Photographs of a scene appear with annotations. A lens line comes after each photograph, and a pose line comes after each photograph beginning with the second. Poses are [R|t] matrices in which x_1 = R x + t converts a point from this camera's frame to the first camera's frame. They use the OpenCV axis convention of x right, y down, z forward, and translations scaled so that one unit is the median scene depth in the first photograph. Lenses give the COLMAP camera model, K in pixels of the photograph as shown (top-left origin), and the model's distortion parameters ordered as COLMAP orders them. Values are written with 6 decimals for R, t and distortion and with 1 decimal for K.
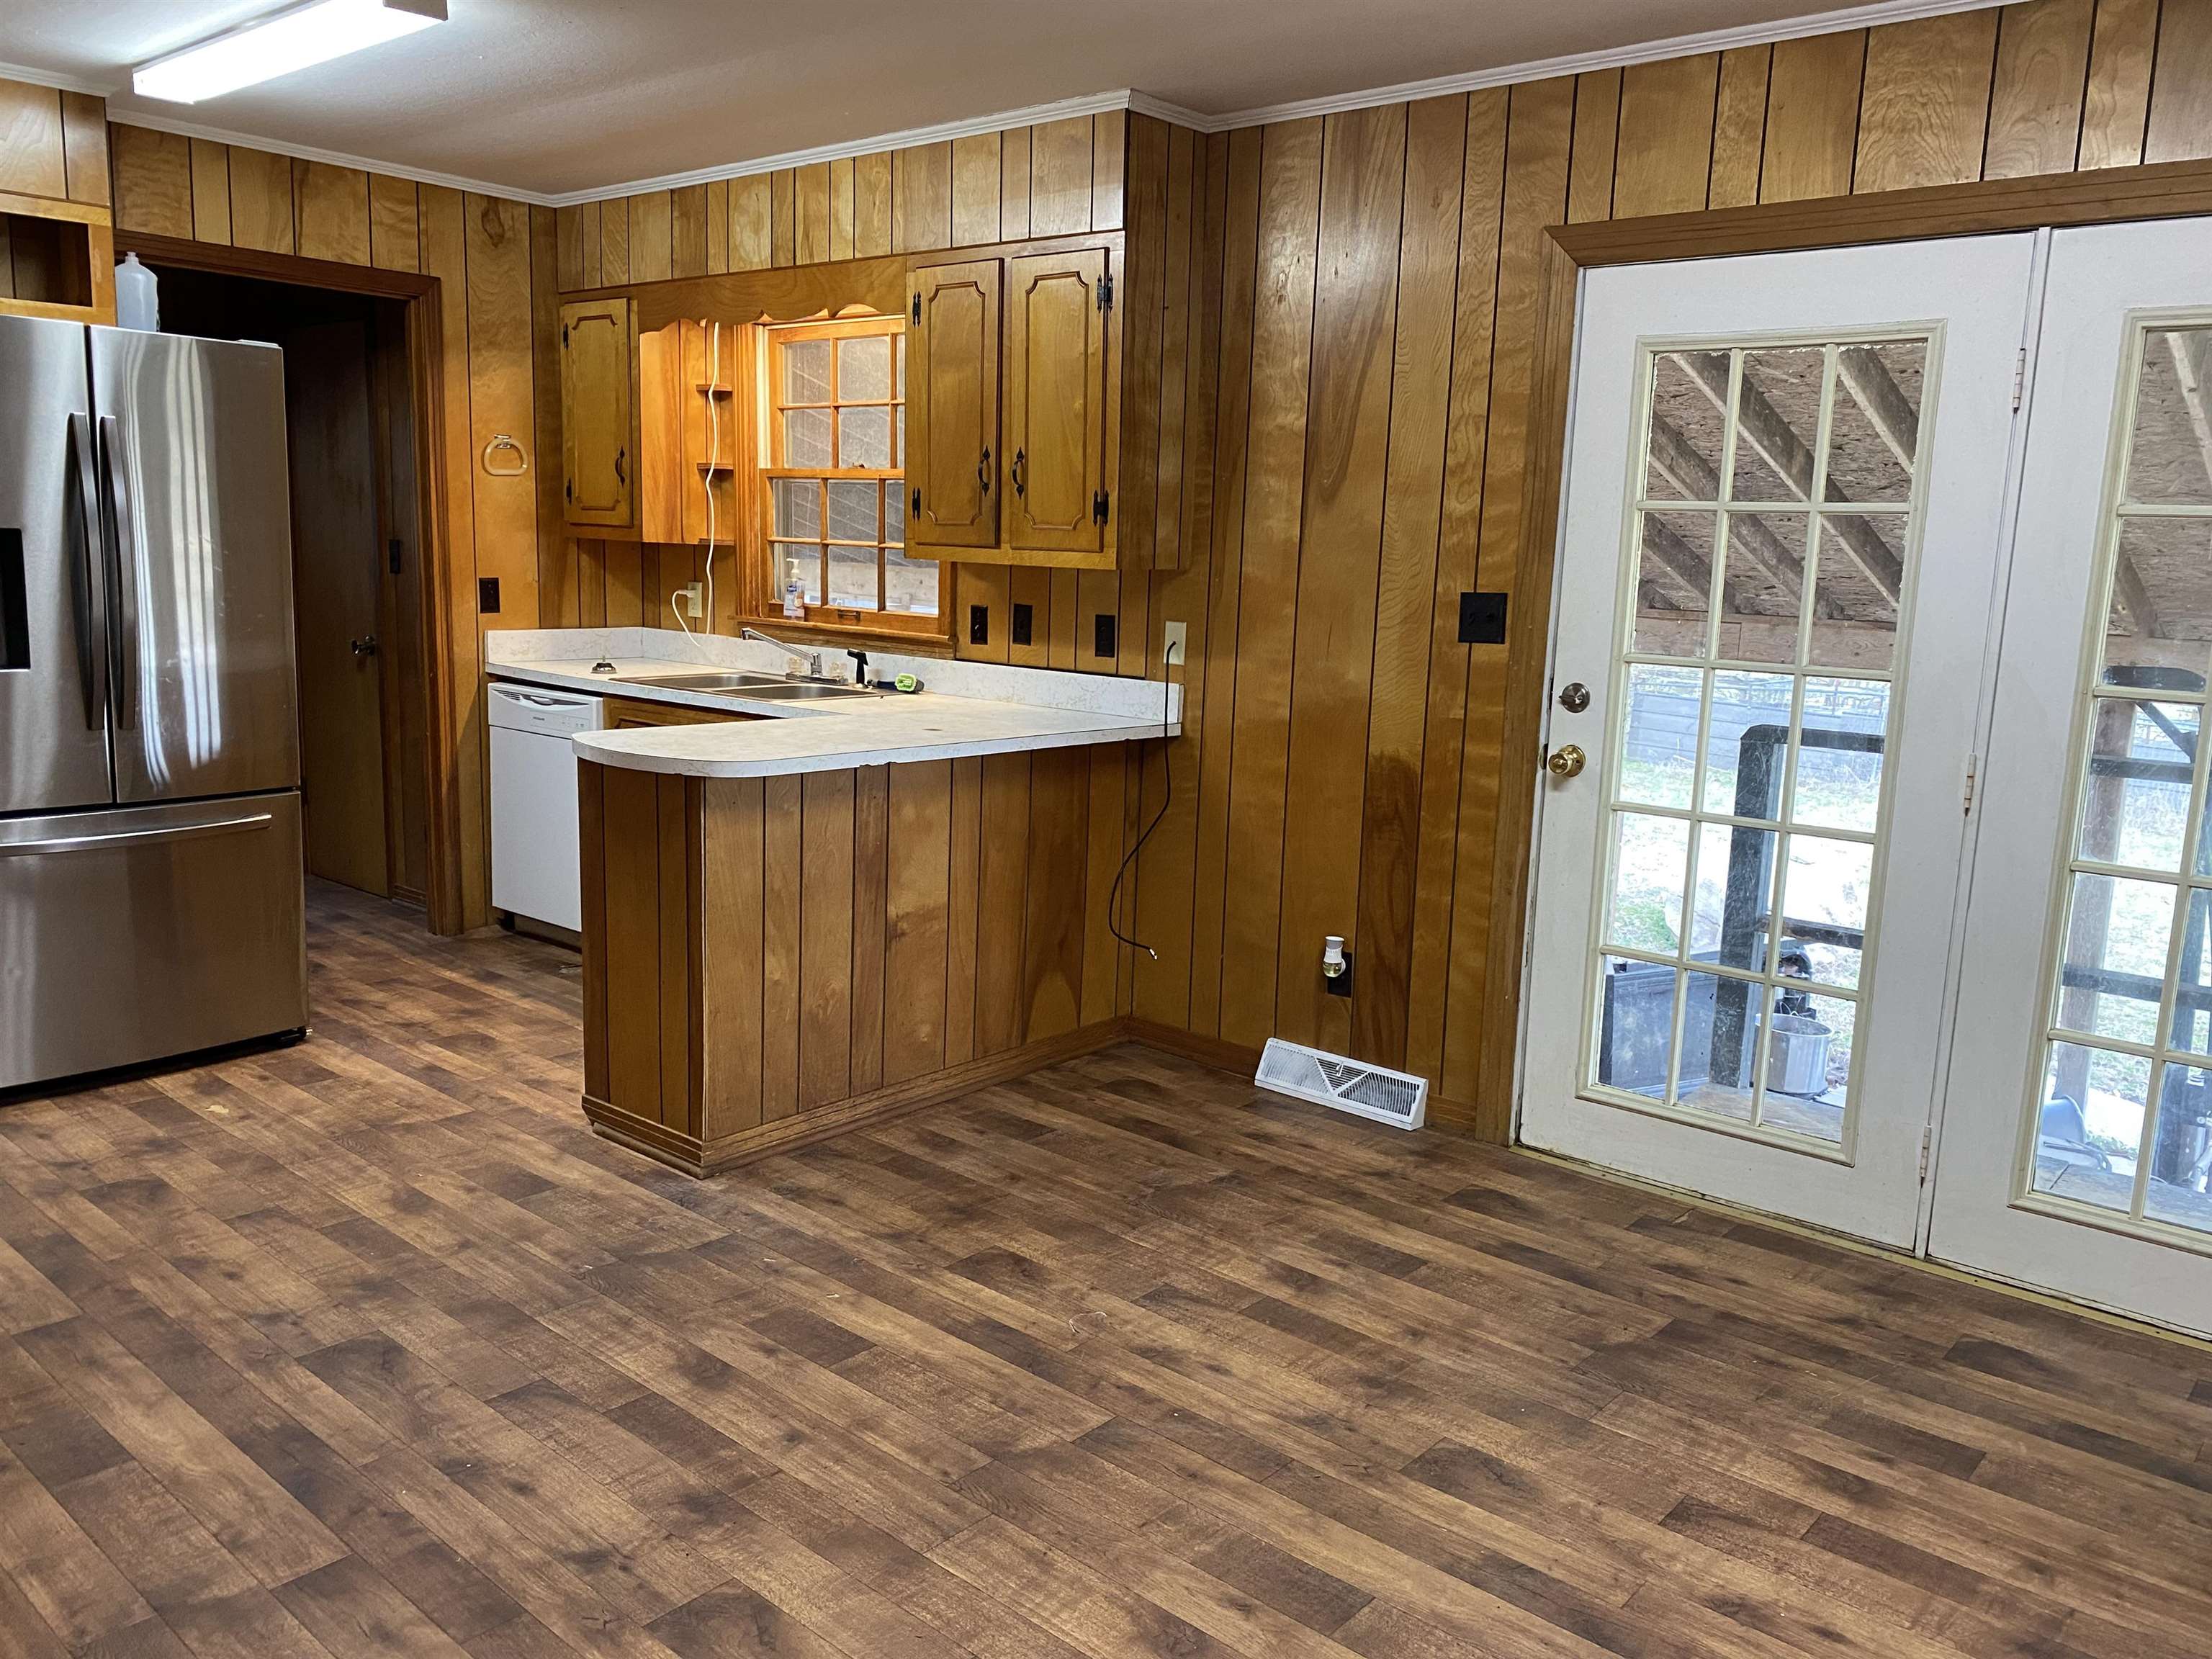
lens RADIAL K [[1698.6, 0, 1092.3], [0, 1698.6, 826.5], [0, 0, 1]] dist [0.046169, -0.056792]
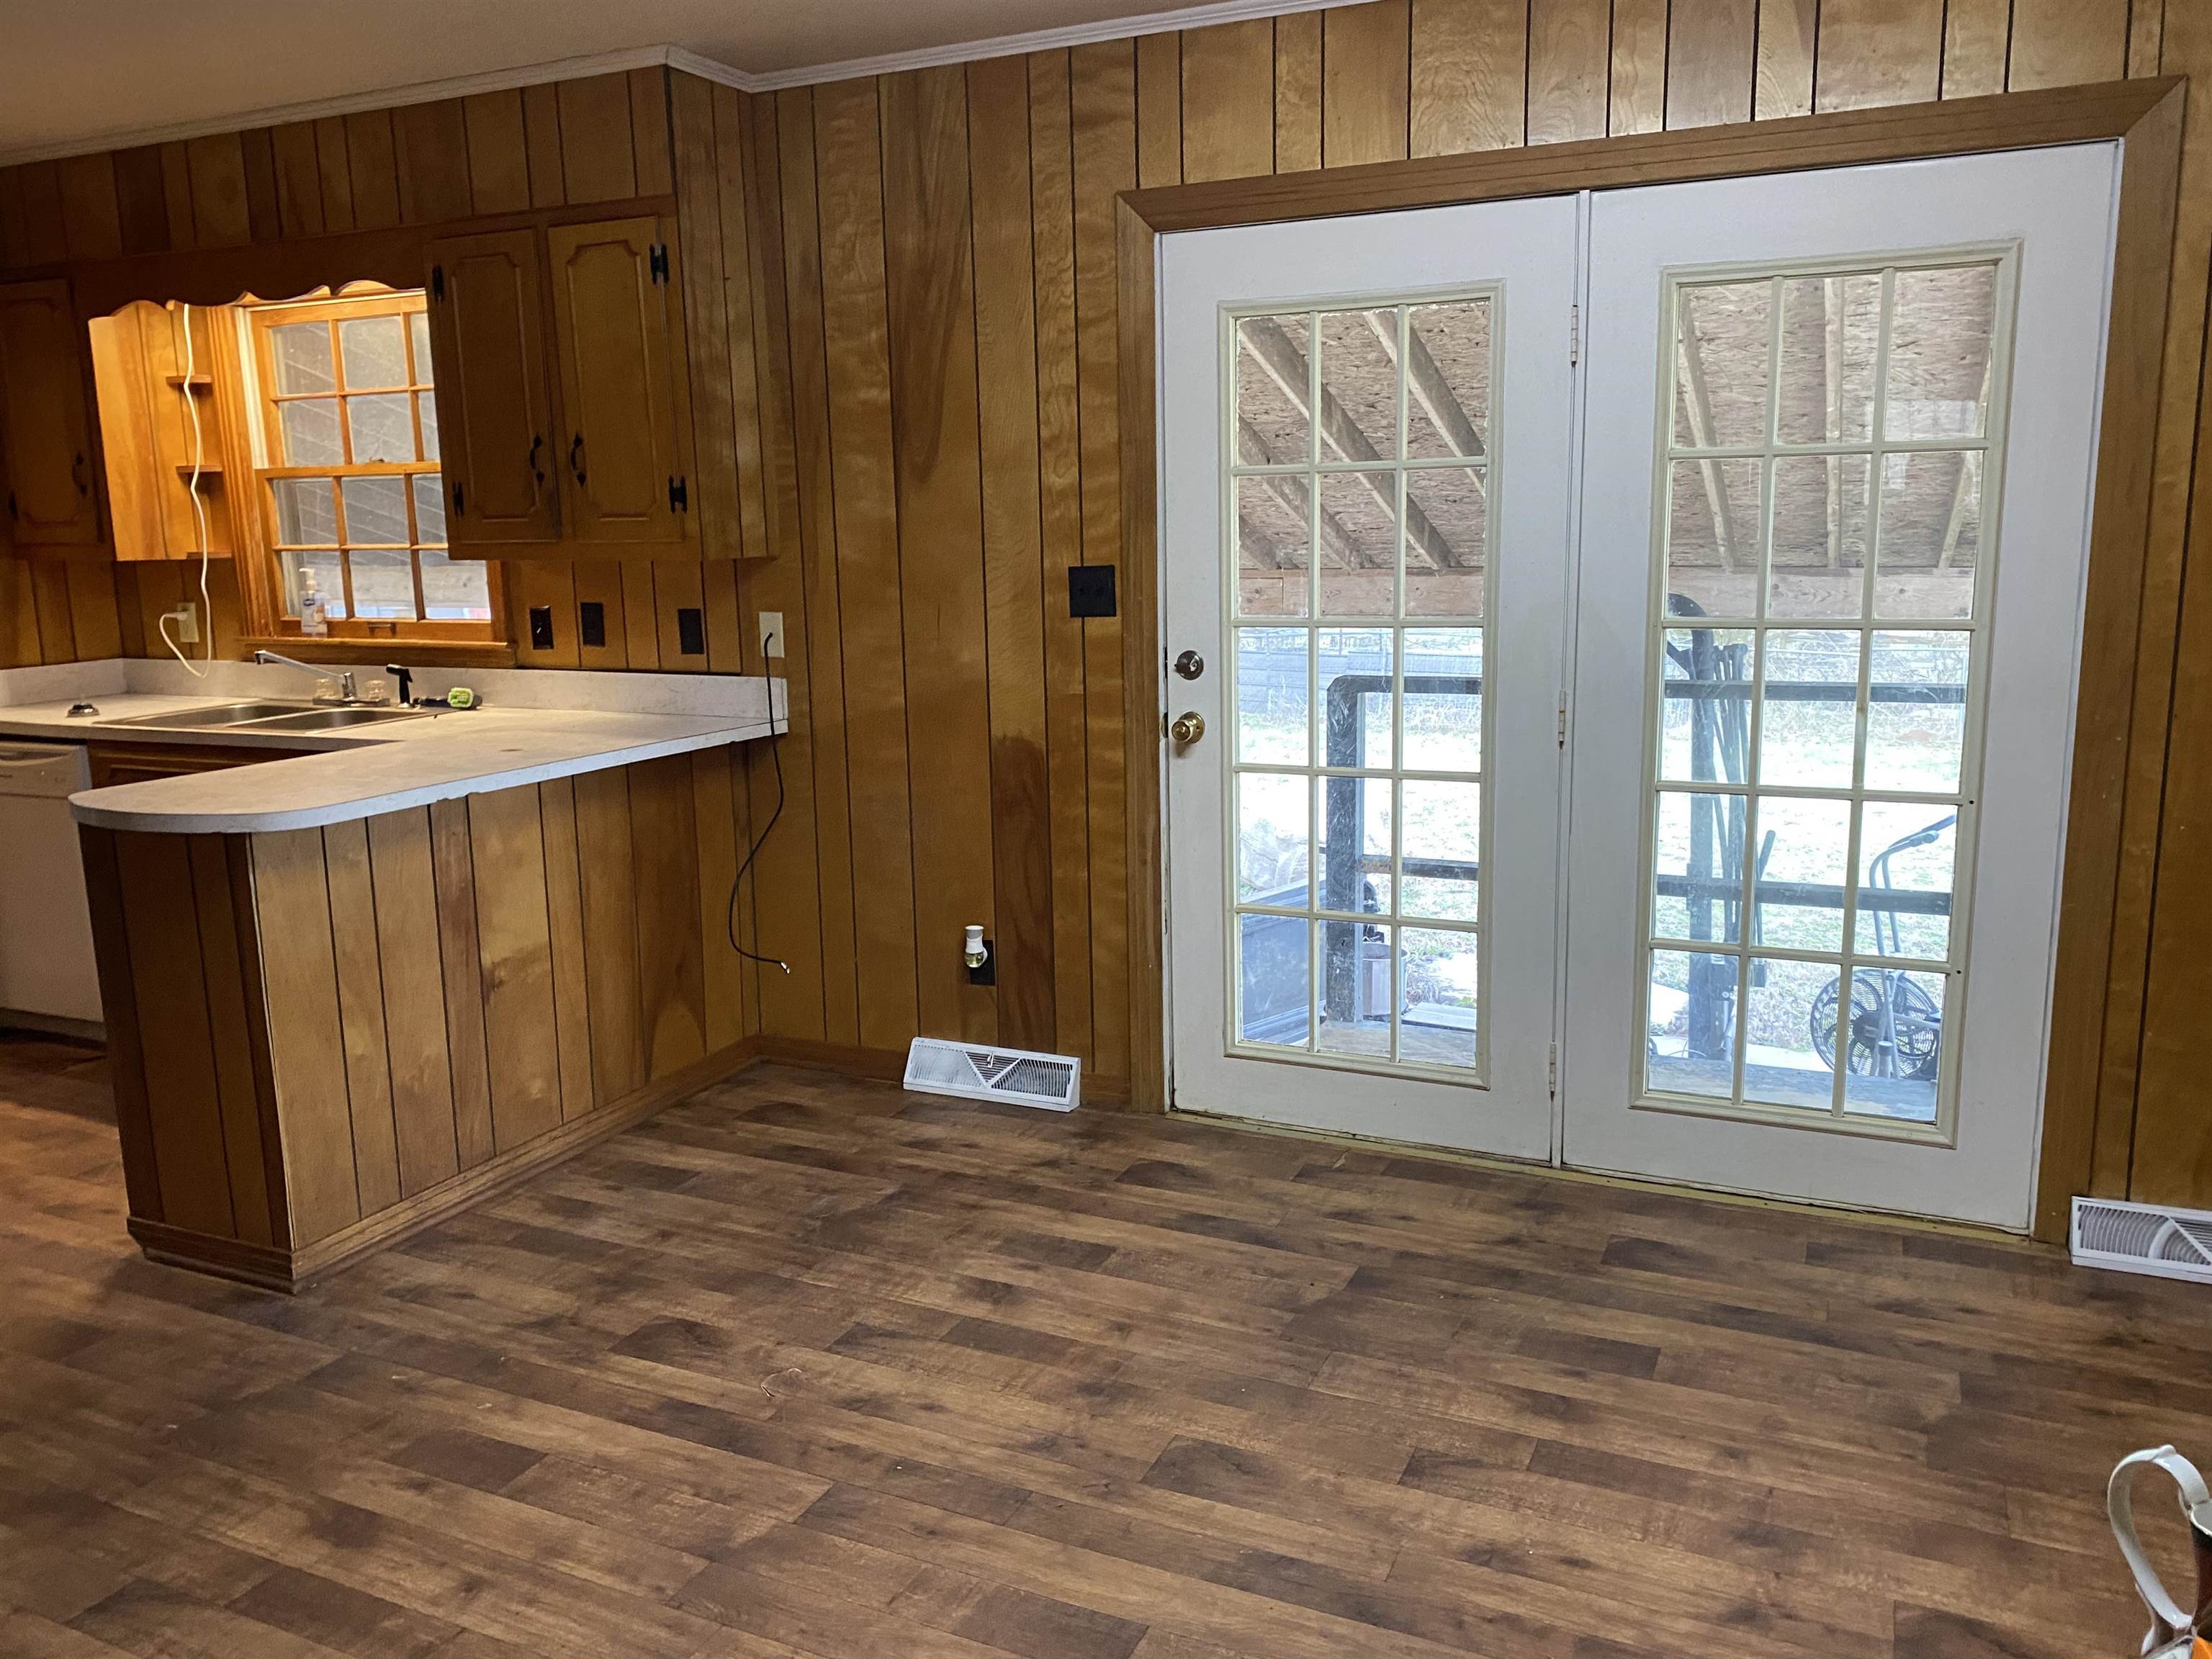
lens RADIAL K [[1698.6, 0, 1101.1], [0, 1698.6, 812.2], [0, 0, 1]] dist [0.046169, -0.056792]
pose [[0.959285, -0.099533, 0.264322, -0.042073], [0.097489, 0.995018, 0.020876, -0.015149], [-0.265083, 0.005743, 0.964208, 0.051564]]
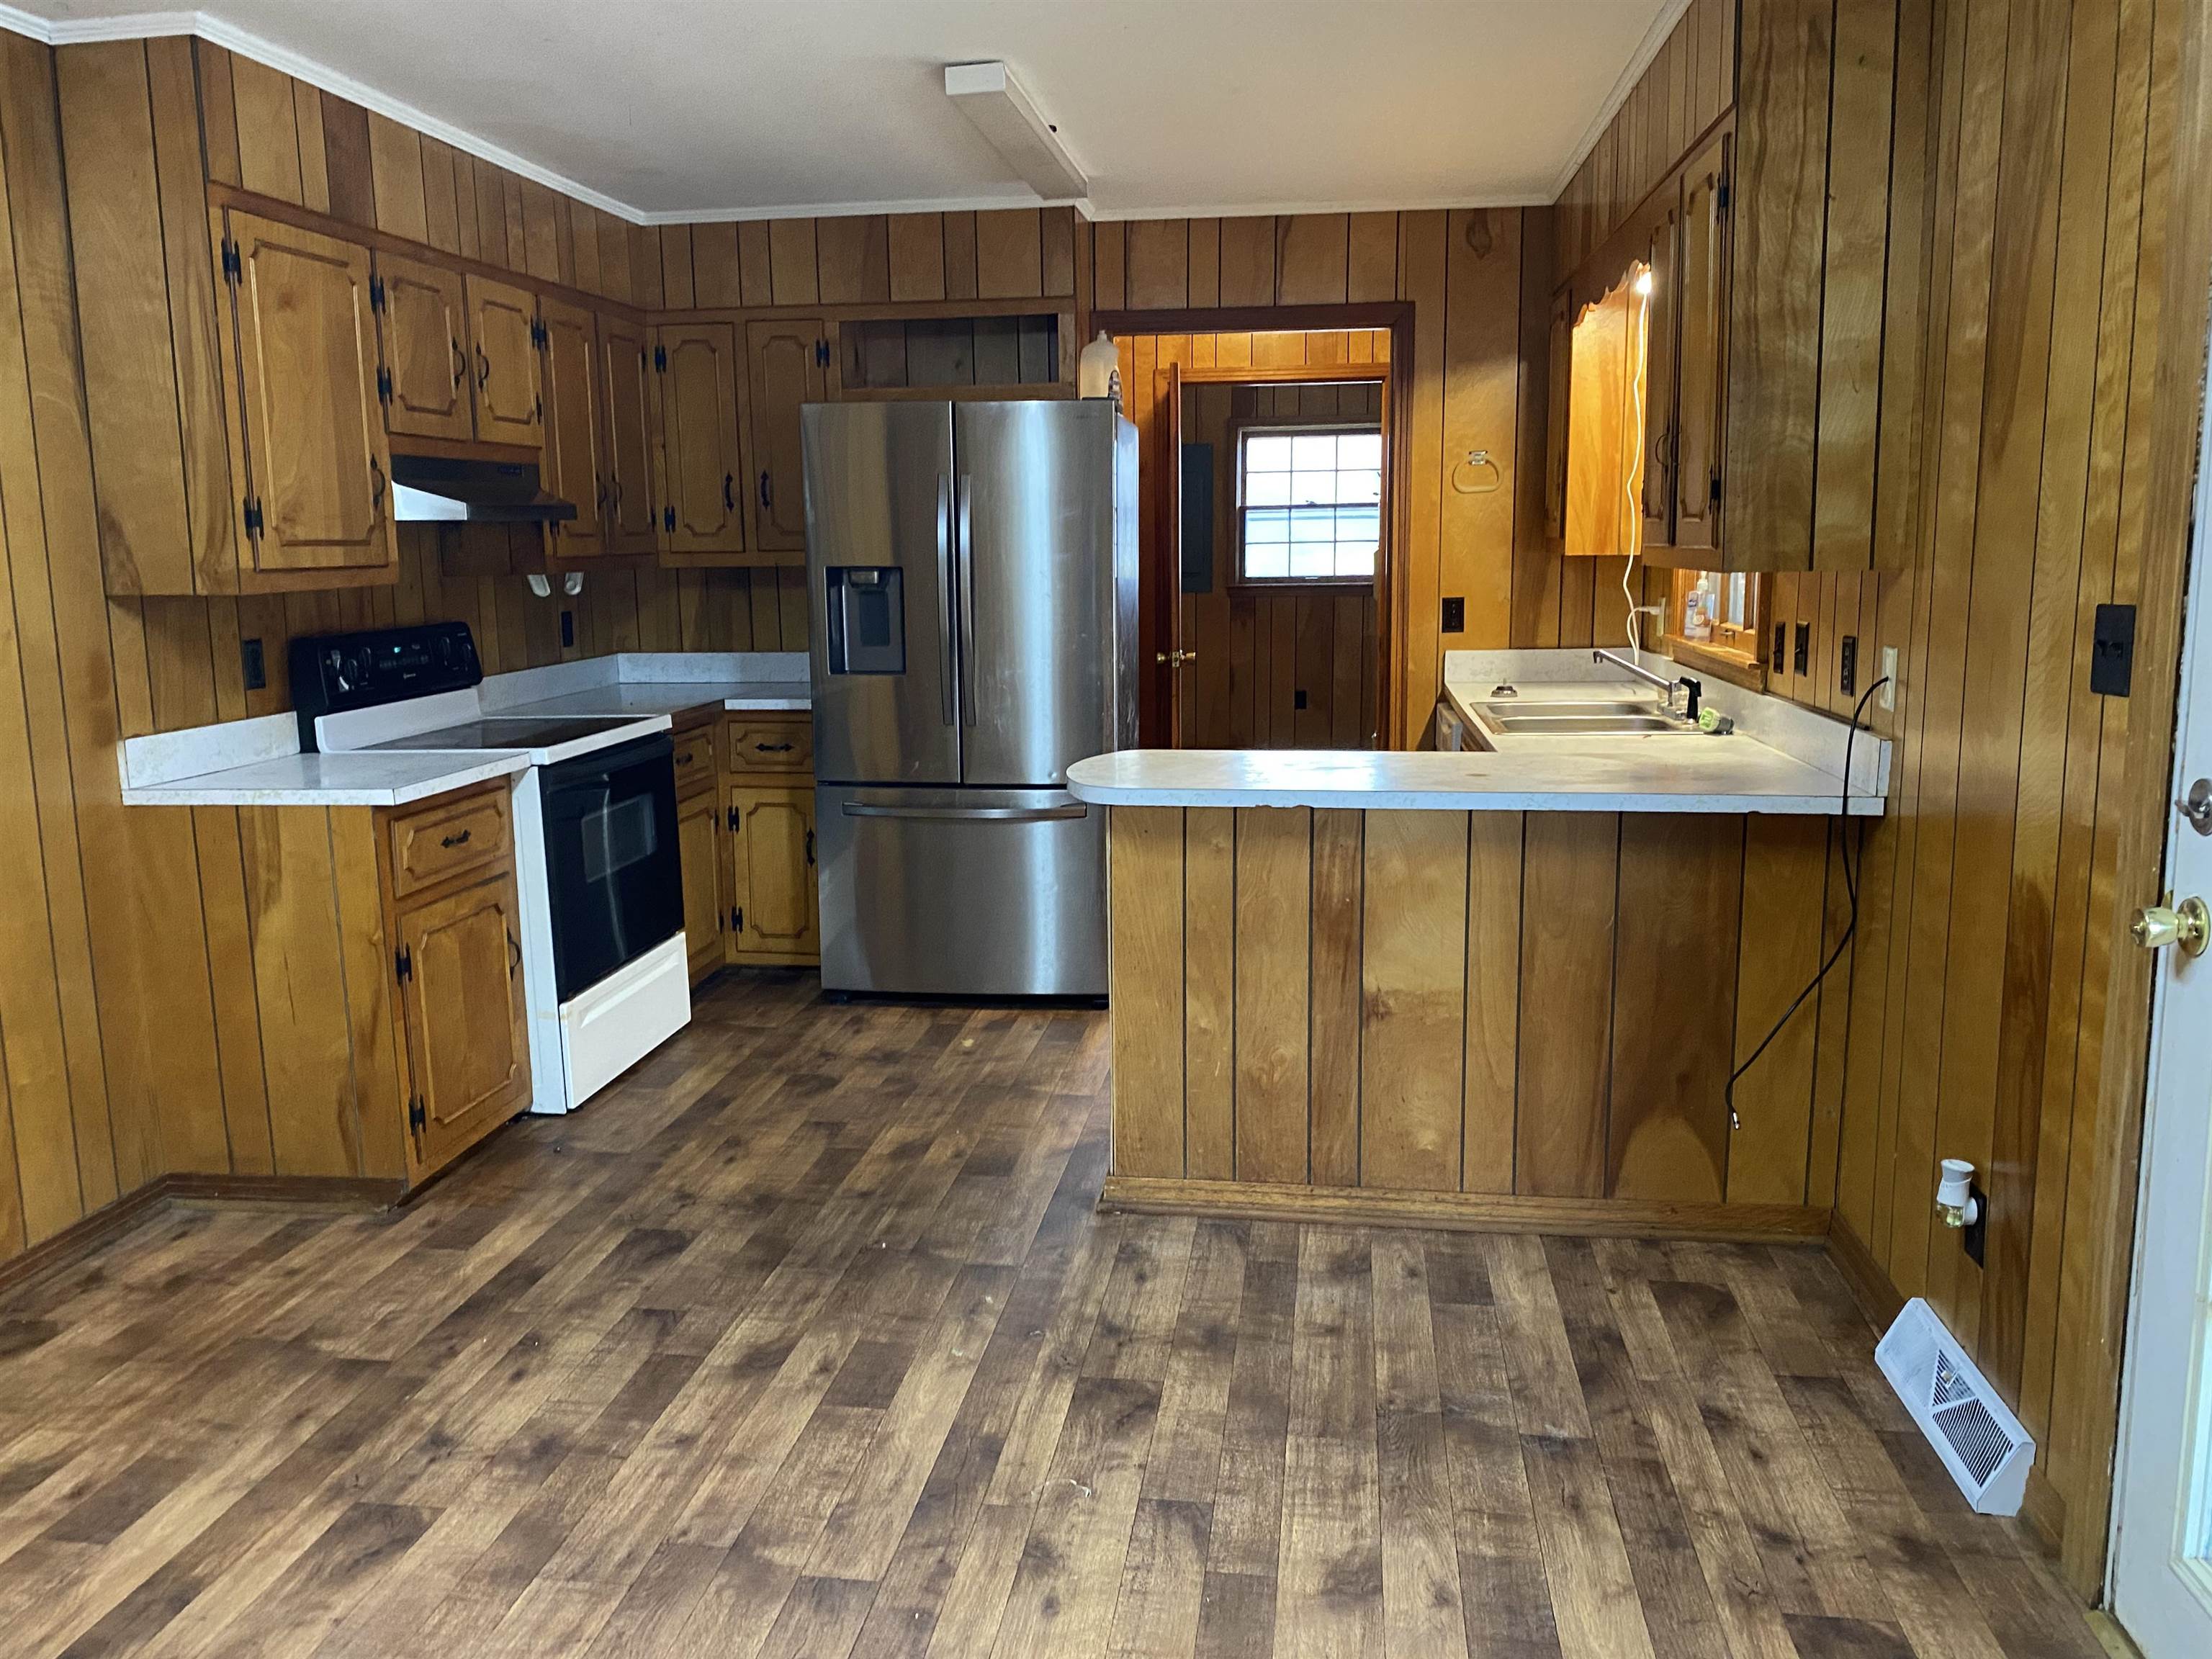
lens RADIAL K [[1698.6, 0, 1080.3], [0, 1698.6, 798.8], [0, 0, 1]] dist [0.046169, -0.056792]
pose [[0.537726, 0.090590, -0.838239, 0.551914], [-0.113413, 0.992947, 0.034555, -0.058737], [0.835457, 0.076486, 0.544208, 0.443110]]
